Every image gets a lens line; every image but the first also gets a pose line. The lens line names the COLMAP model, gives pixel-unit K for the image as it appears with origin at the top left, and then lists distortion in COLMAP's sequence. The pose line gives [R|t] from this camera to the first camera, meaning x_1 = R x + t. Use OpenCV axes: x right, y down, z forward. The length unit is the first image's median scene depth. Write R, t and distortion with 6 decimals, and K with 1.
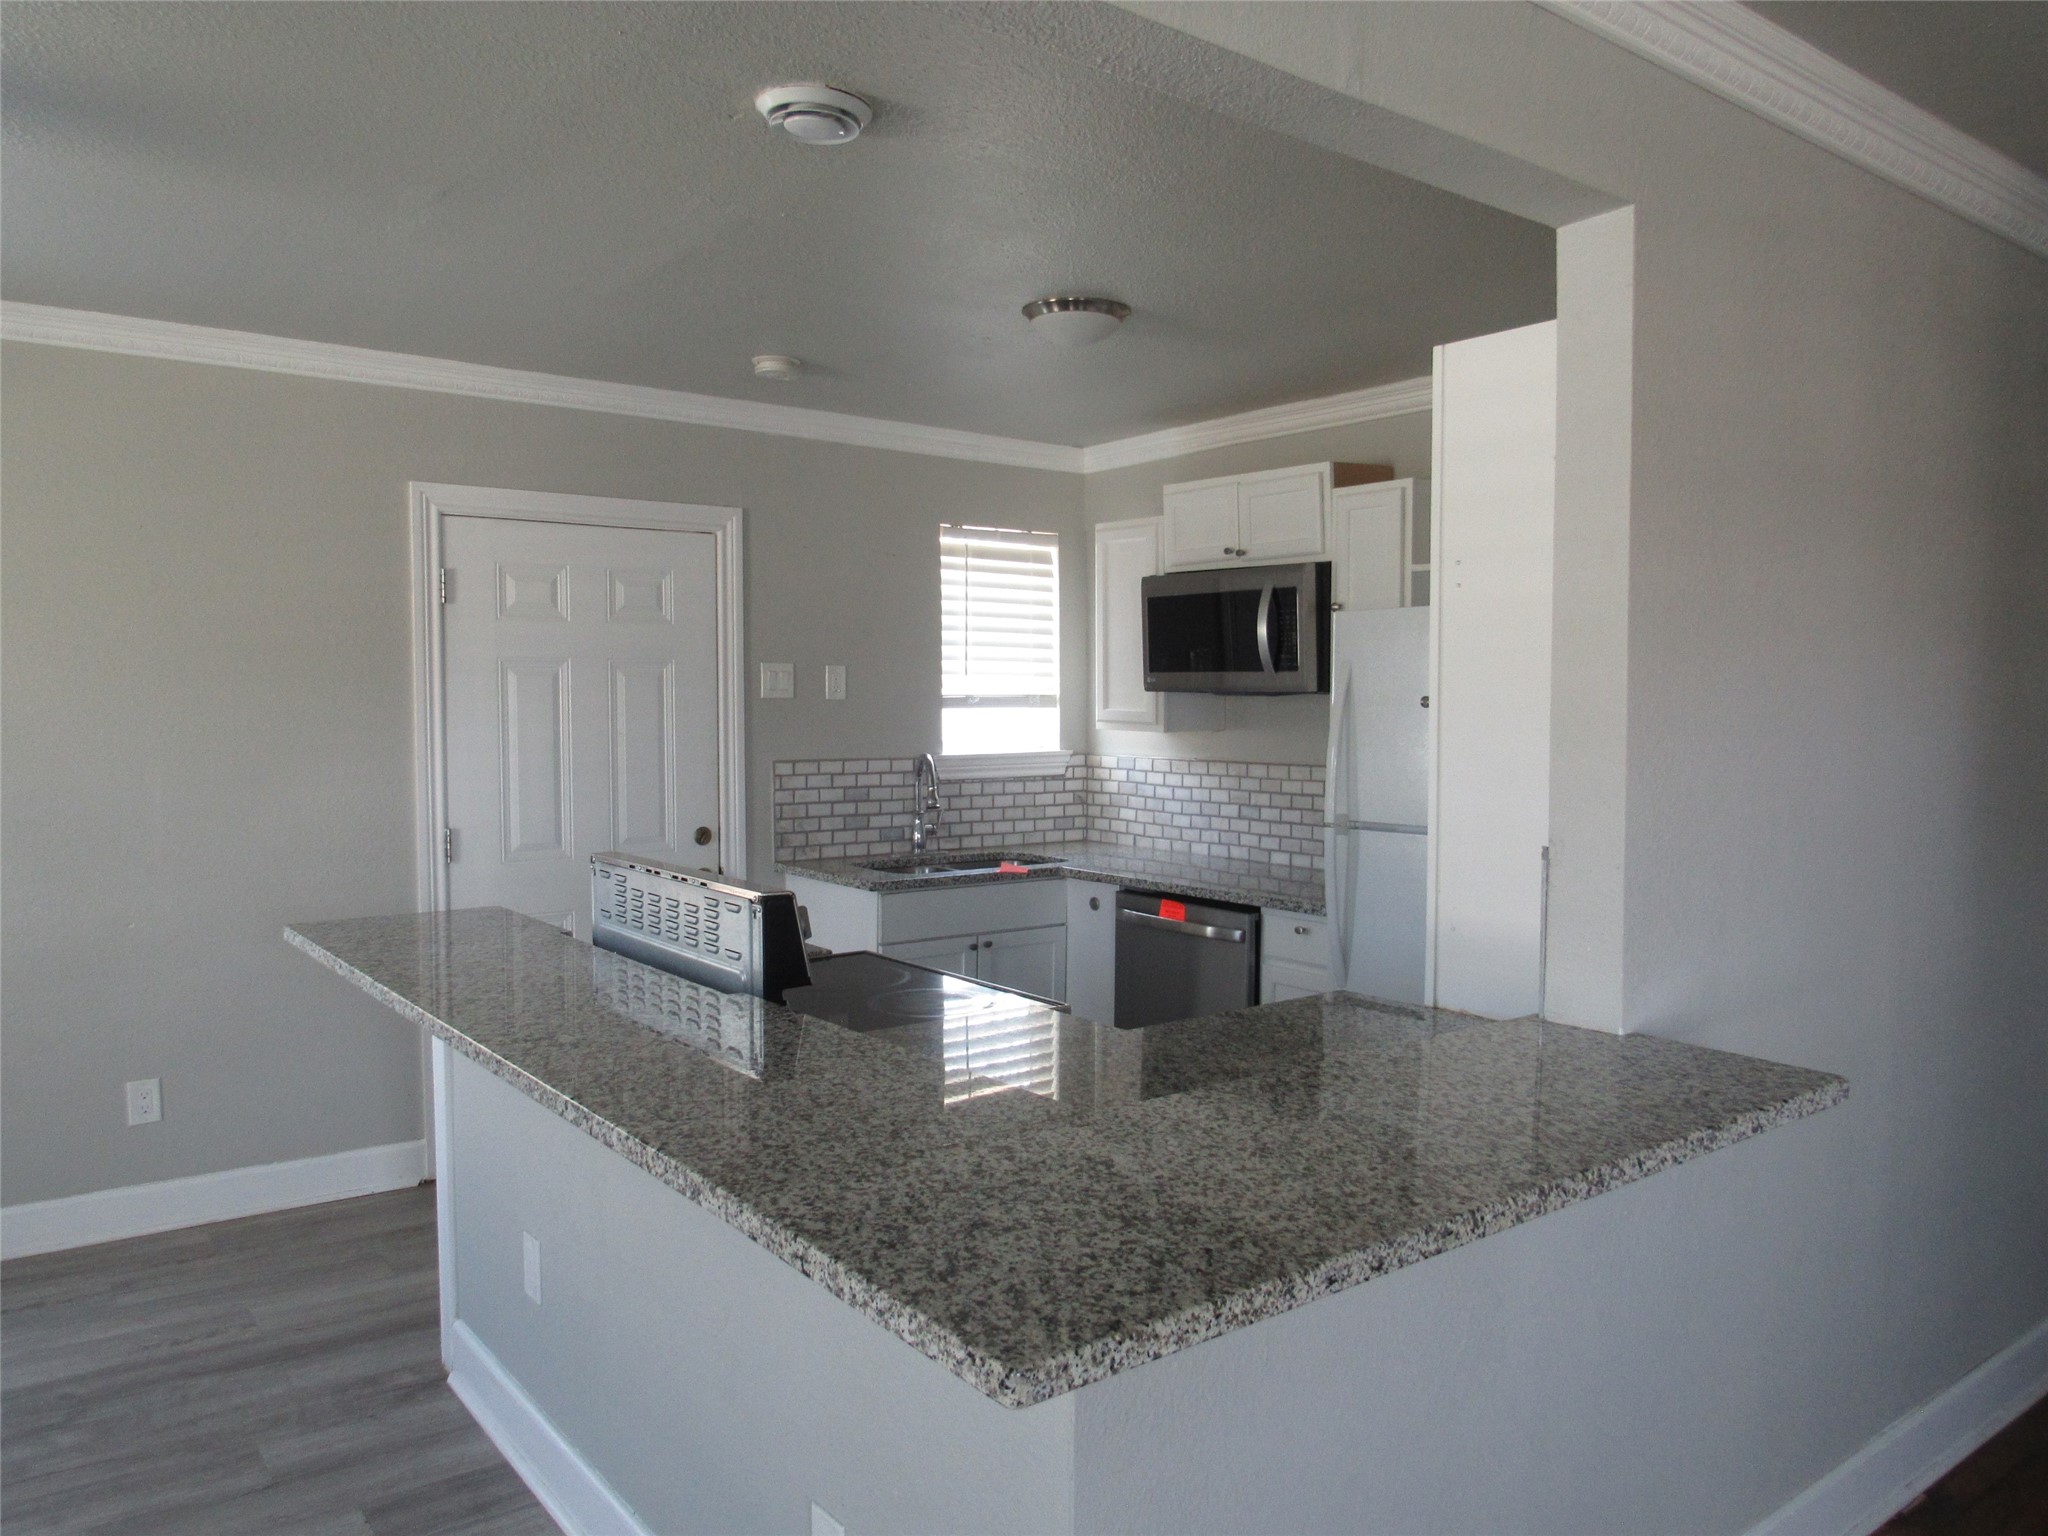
lens RADIAL K [[1458.5, 0, 1030.2], [0, 1458.5, 778.0], [0, 0, 1]] dist [-0.019791, -0.005603]
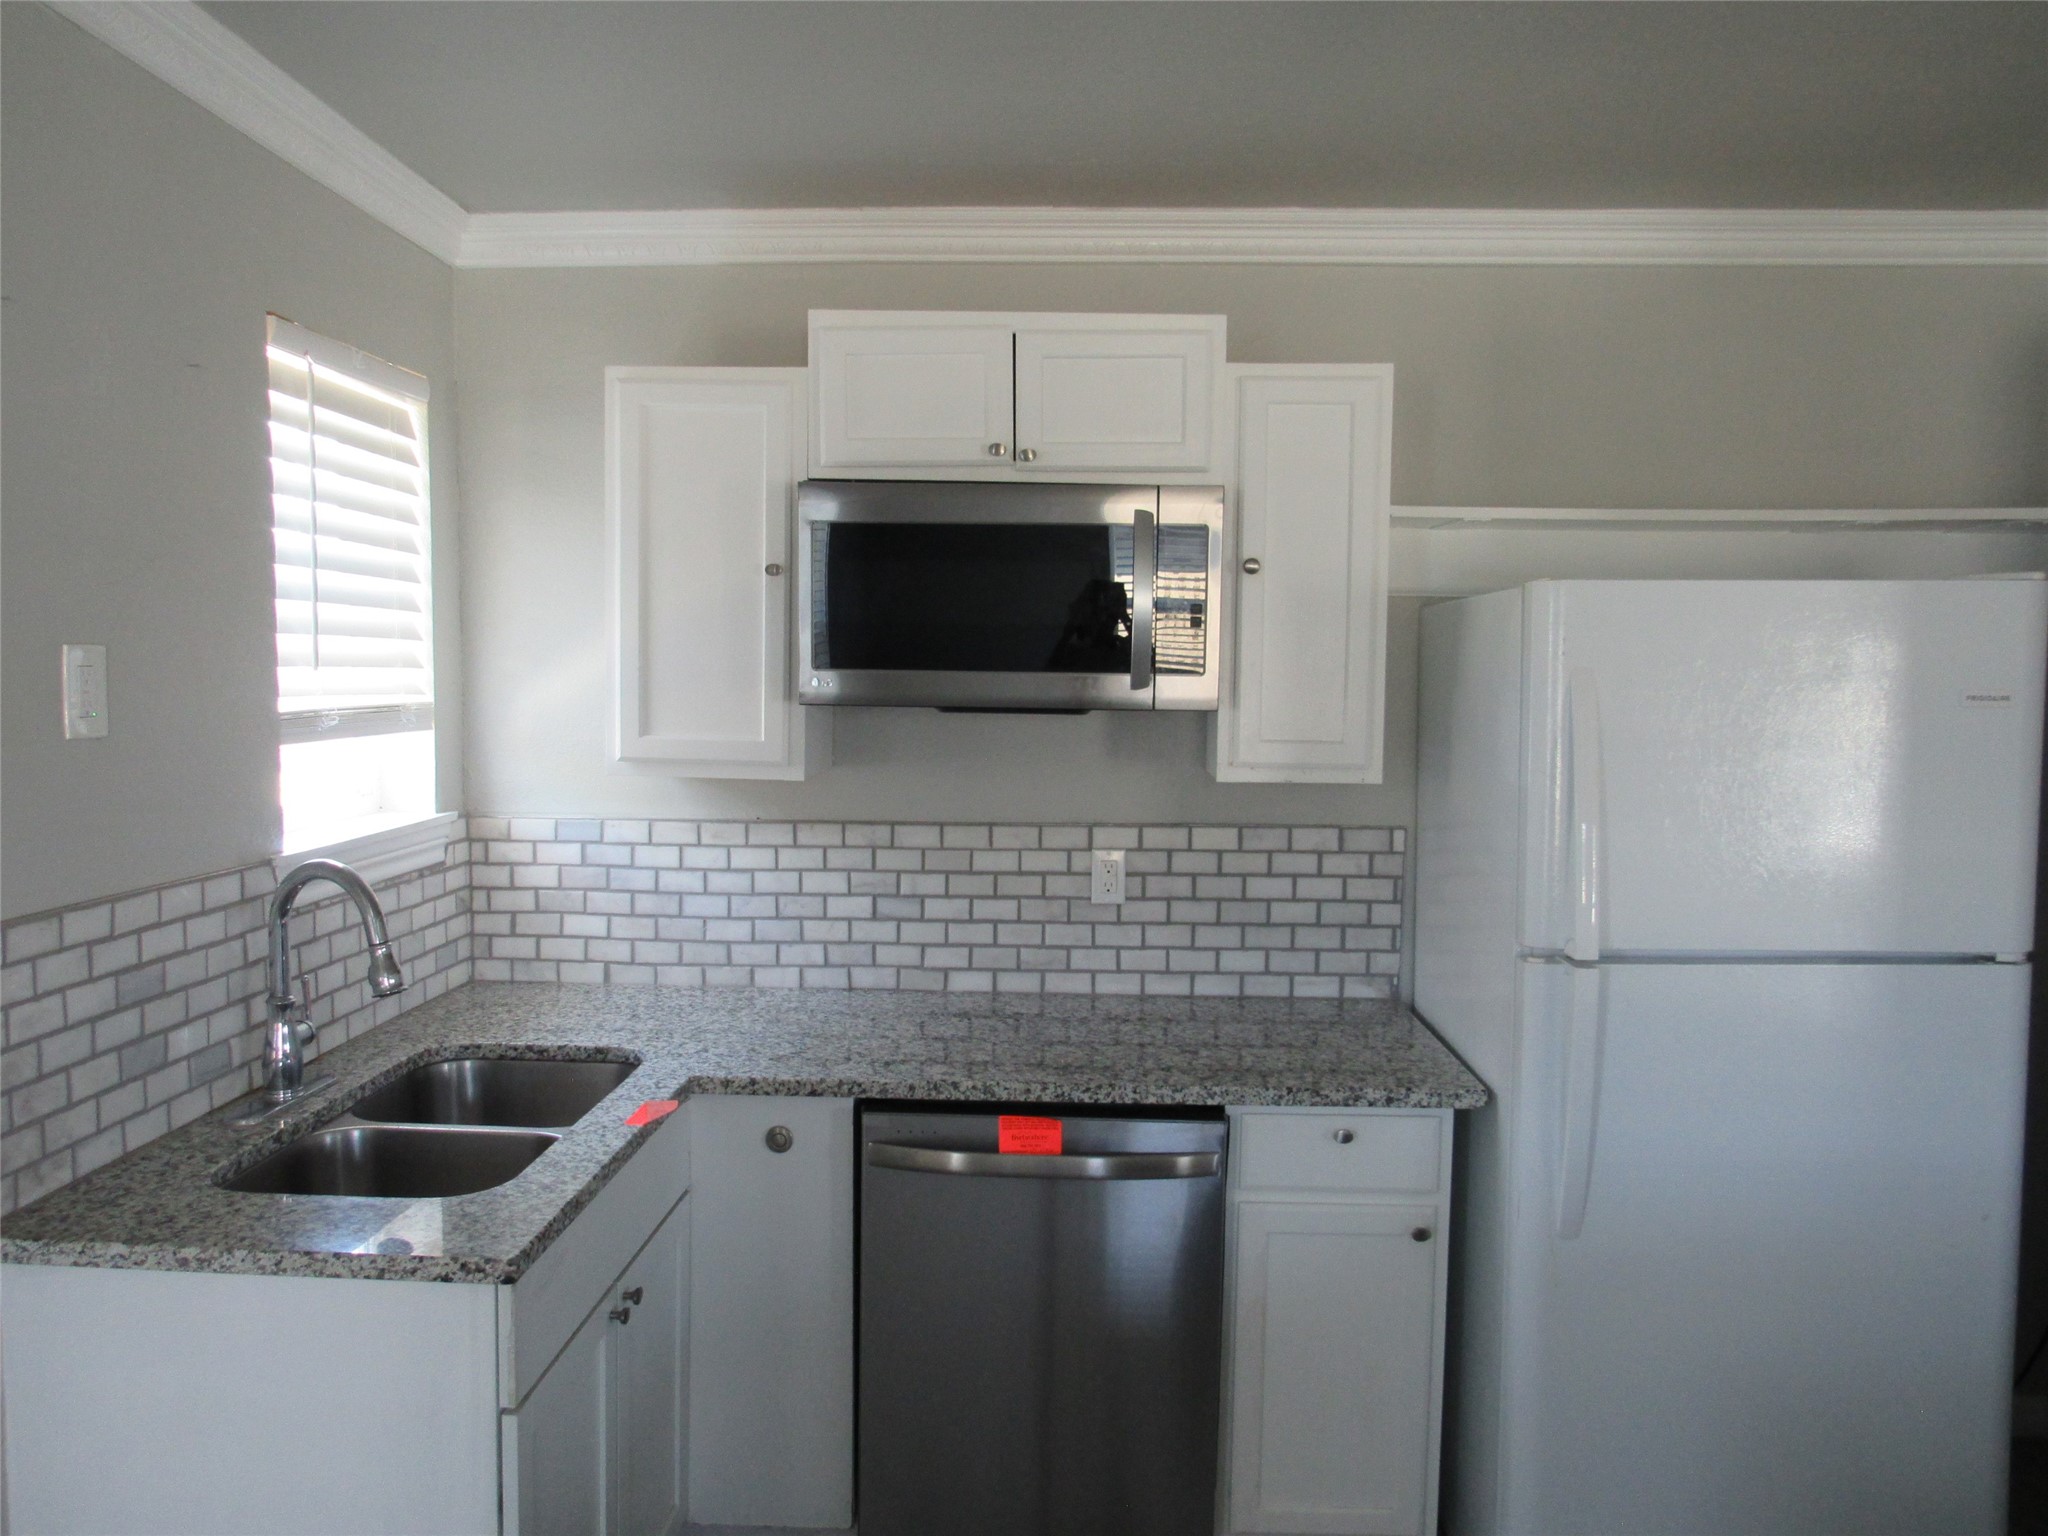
lens RADIAL K [[1458.5, 0, 1026.7], [0, 1458.5, 771.9], [0, 0, 1]] dist [-0.019791, -0.005603]
pose [[0.640914, -0.050986, 0.765917, -0.254348], [0.034034, 0.998698, 0.038002, -0.049967], [-0.766858, 0.001712, 0.641815, 0.577179]]
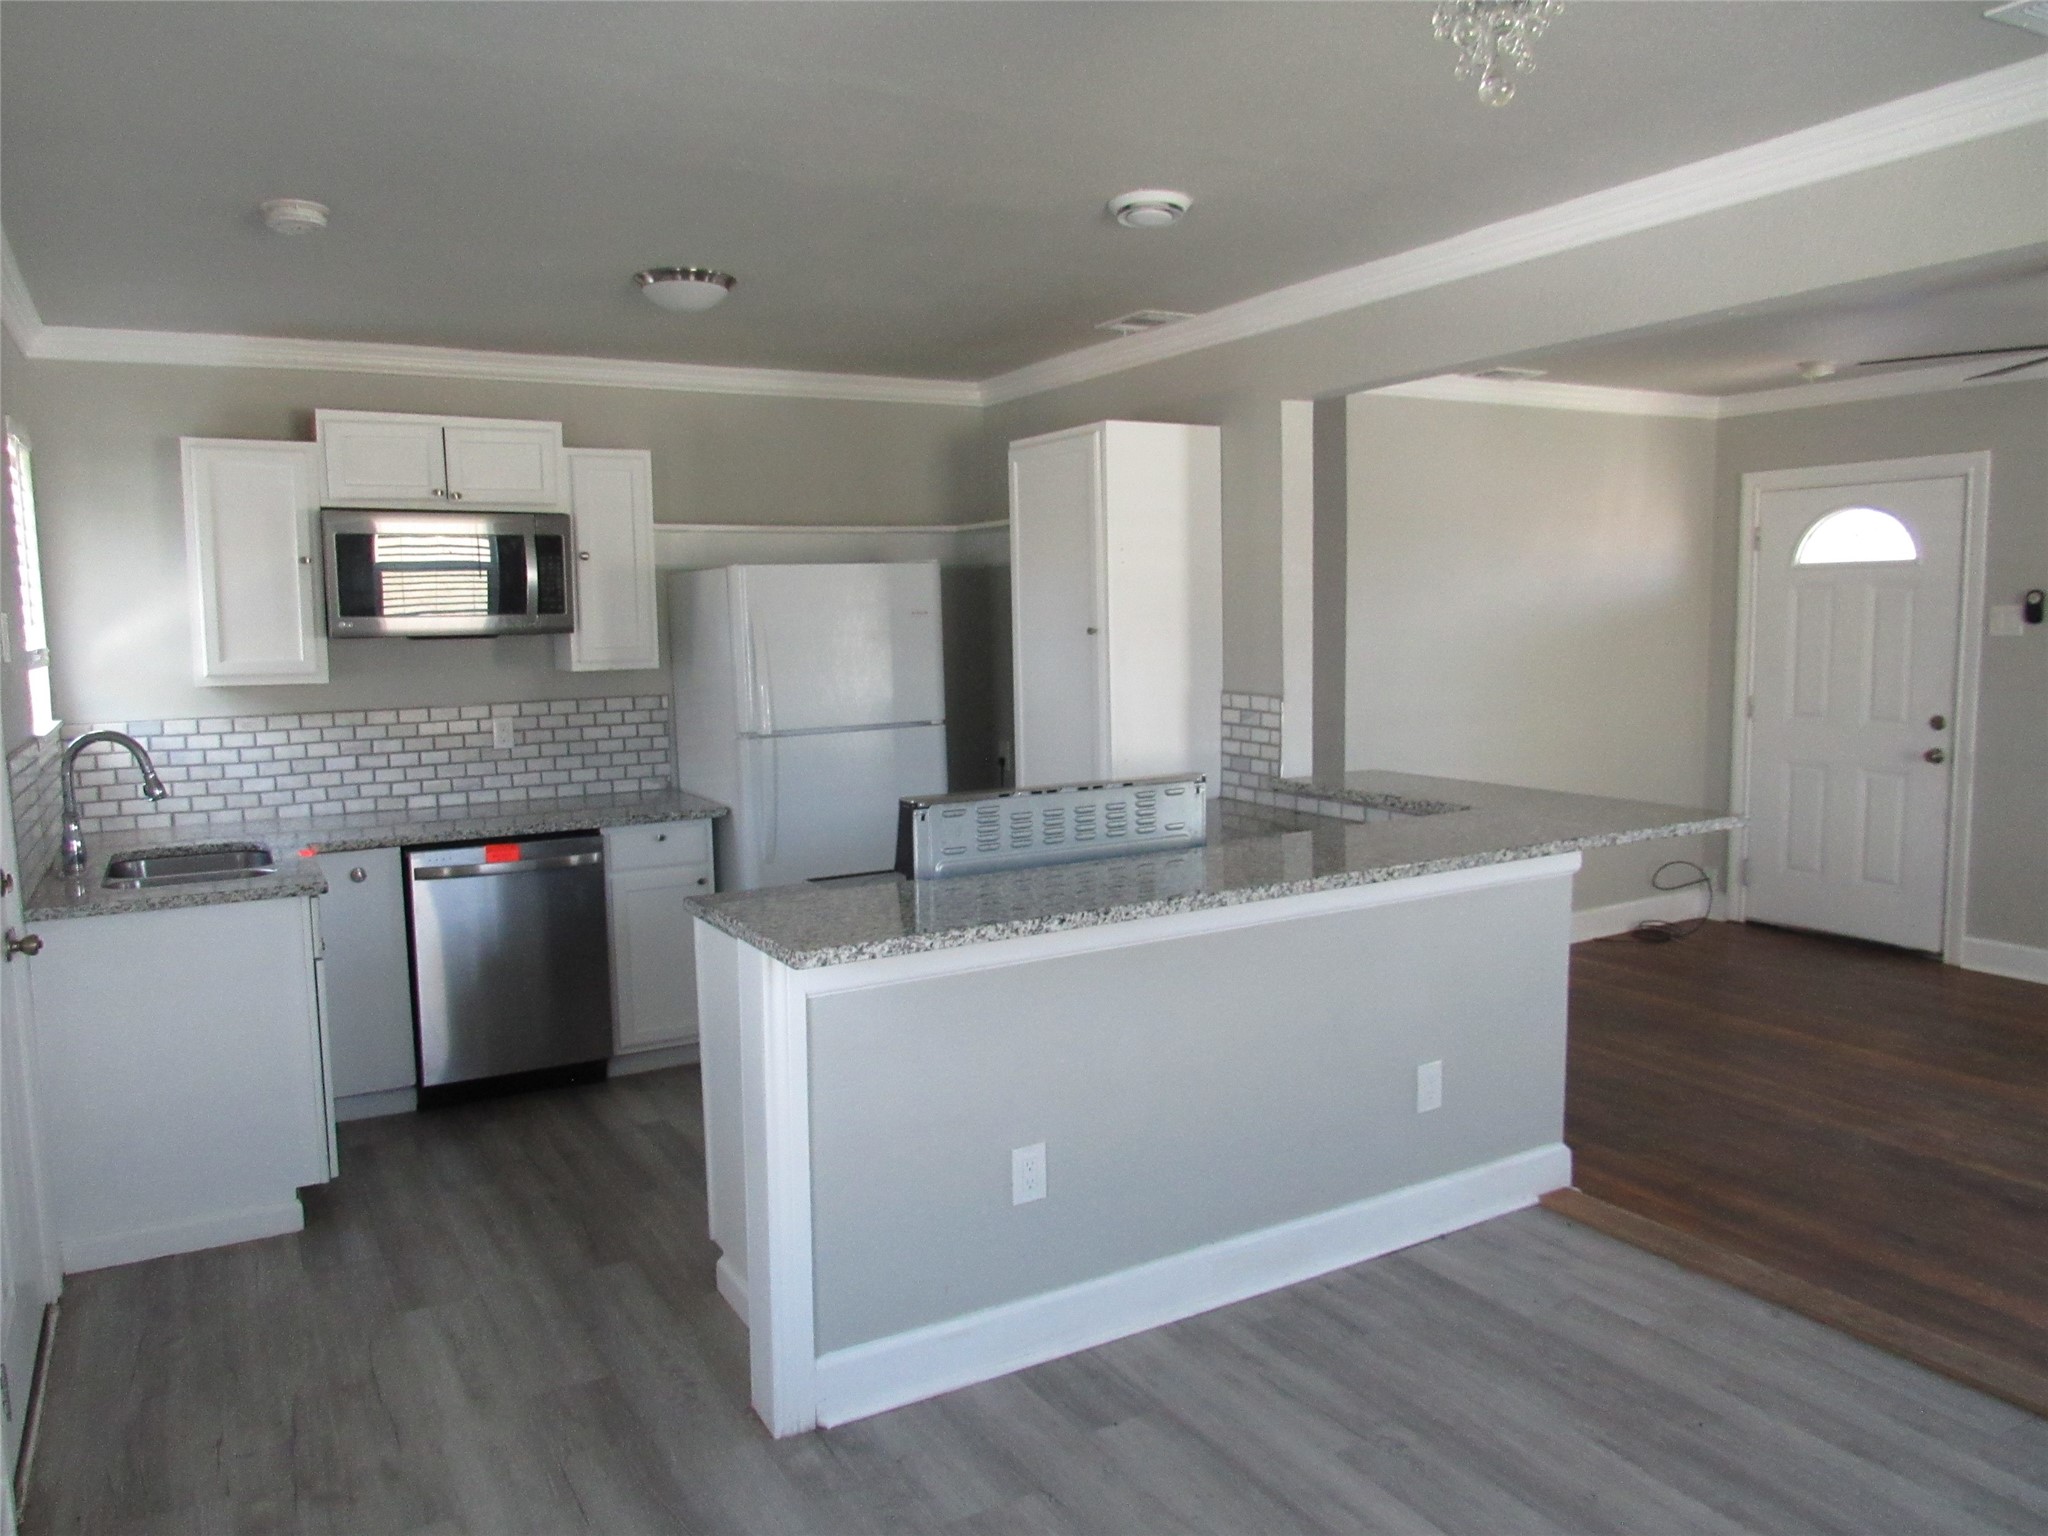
lens RADIAL K [[1458.5, 0, 1009.8], [0, 1458.5, 755.6], [0, 0, 1]] dist [-0.019791, -0.005603]
pose [[0.147131, -0.104844, 0.983545, -0.716736], [0.074286, 0.992729, 0.094711, -0.039060], [-0.986323, 0.059128, 0.153850, 0.430087]]
